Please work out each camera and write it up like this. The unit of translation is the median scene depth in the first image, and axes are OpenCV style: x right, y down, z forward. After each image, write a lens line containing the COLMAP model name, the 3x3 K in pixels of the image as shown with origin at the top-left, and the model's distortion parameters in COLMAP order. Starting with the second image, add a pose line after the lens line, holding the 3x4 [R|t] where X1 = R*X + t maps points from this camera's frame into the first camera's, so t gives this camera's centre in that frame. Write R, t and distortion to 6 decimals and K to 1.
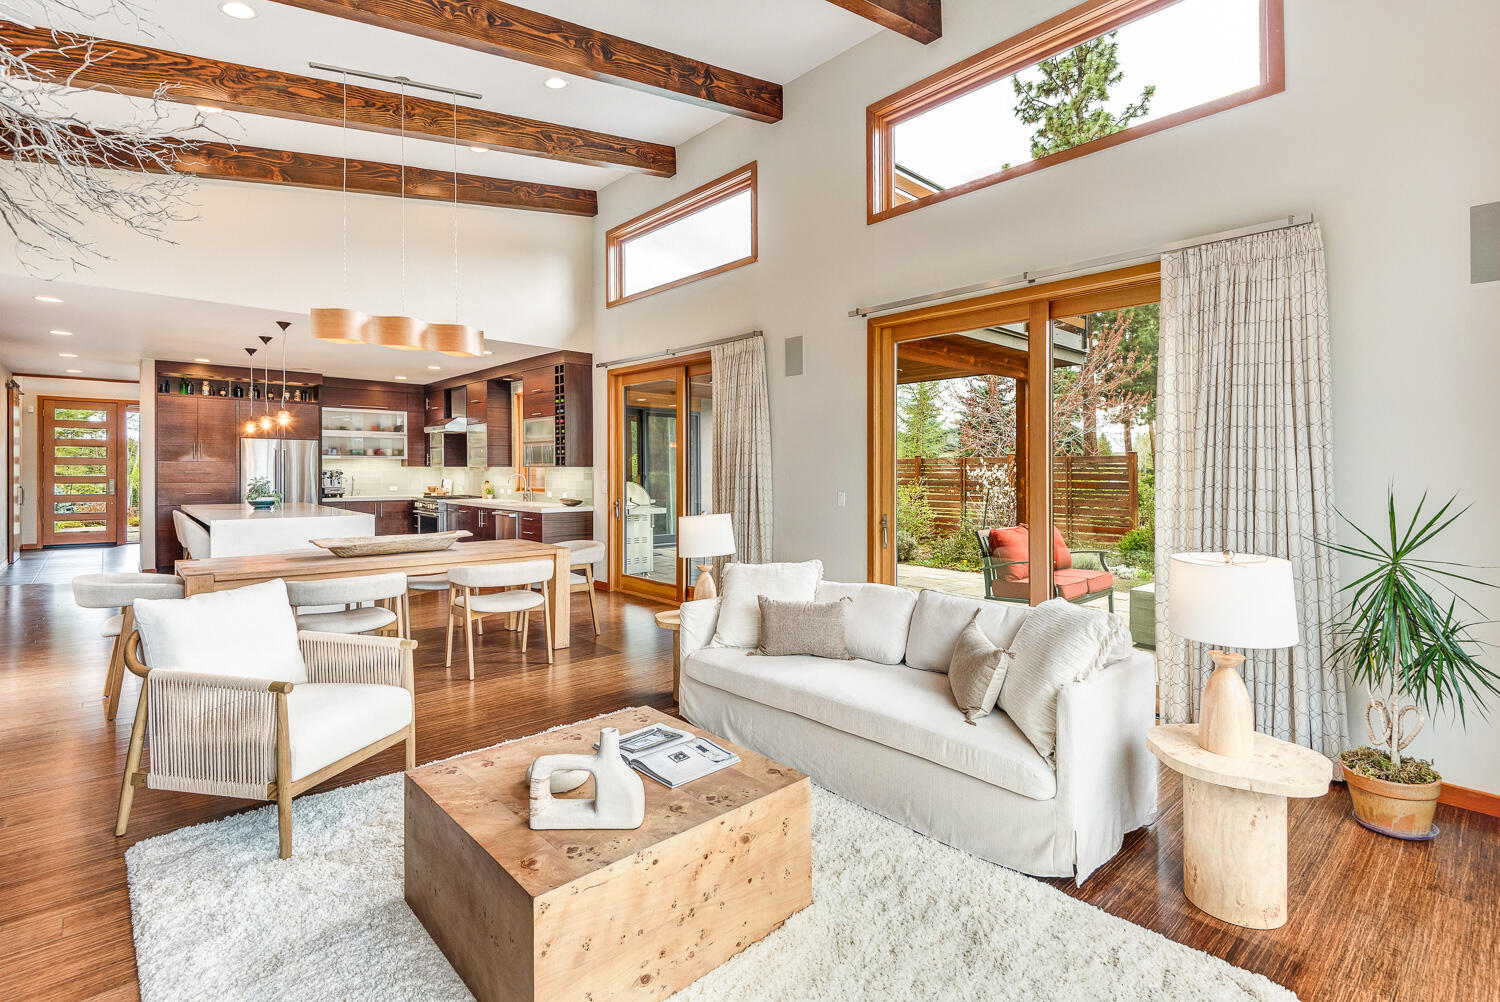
lens RADIAL K [[708.4, 0, 743.4], [0, 708.4, 468.4], [0, 0, 1]] dist [0.014630, 0.000164]
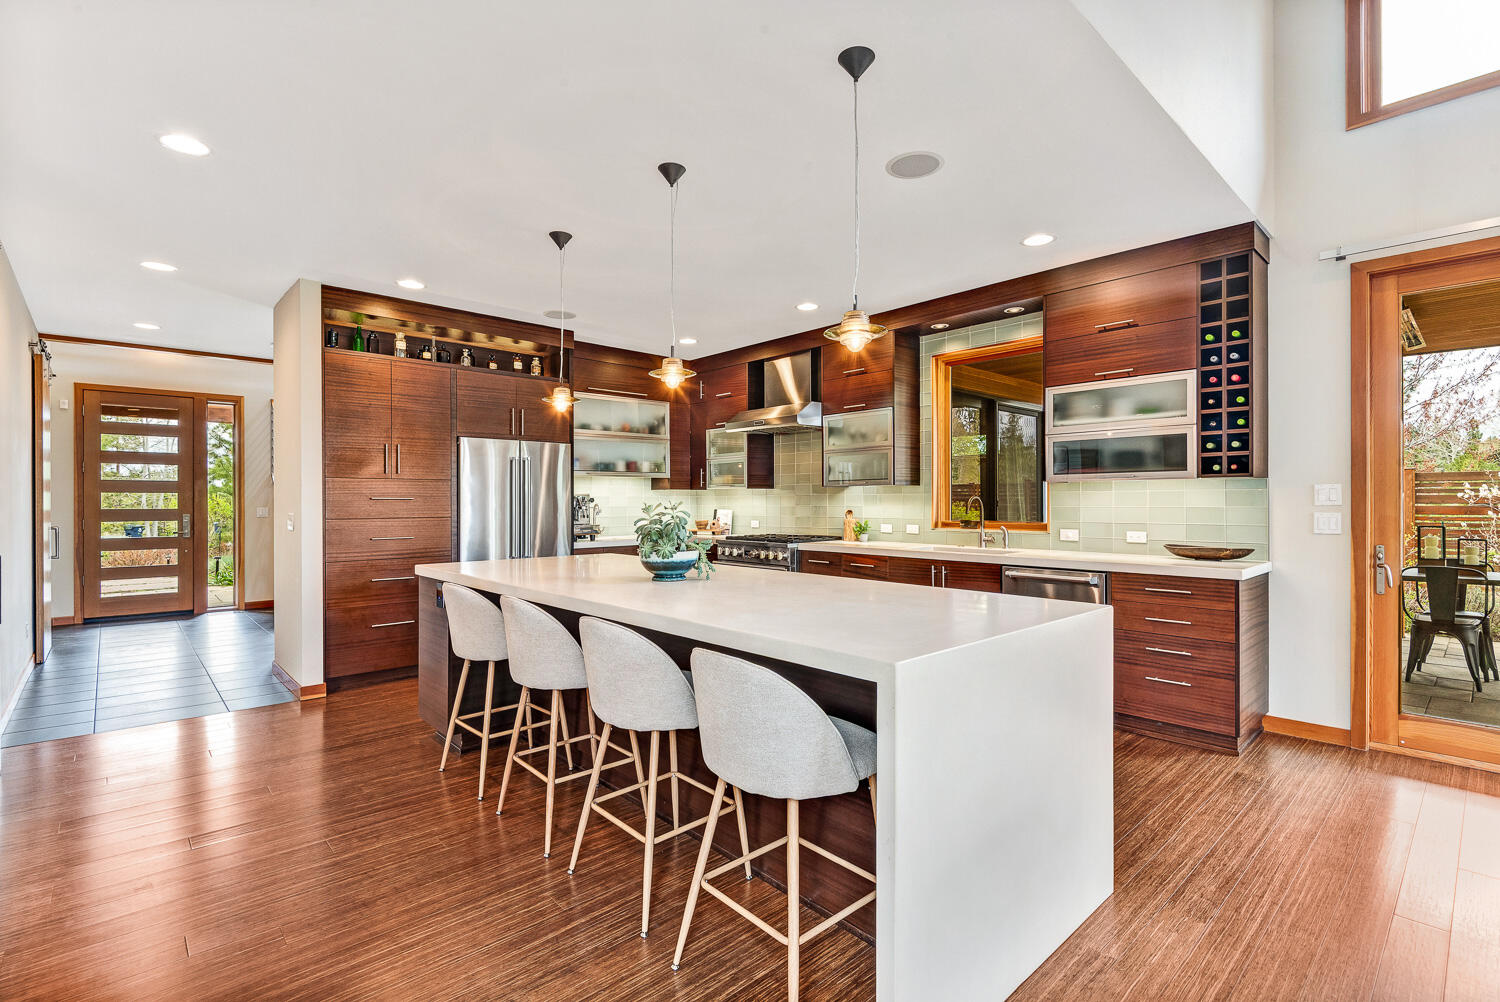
lens RADIAL K [[684.4, 0, 750.0], [0, 684.4, 501.0], [0, 0, 1]] dist [0.000890, -0.000310]
pose [[0.999494, -0.007042, 0.031032, -0.500824], [0.007110, 0.999973, -0.002057, 0.010556], [-0.031017, 0.002277, 0.999516, 0.465315]]
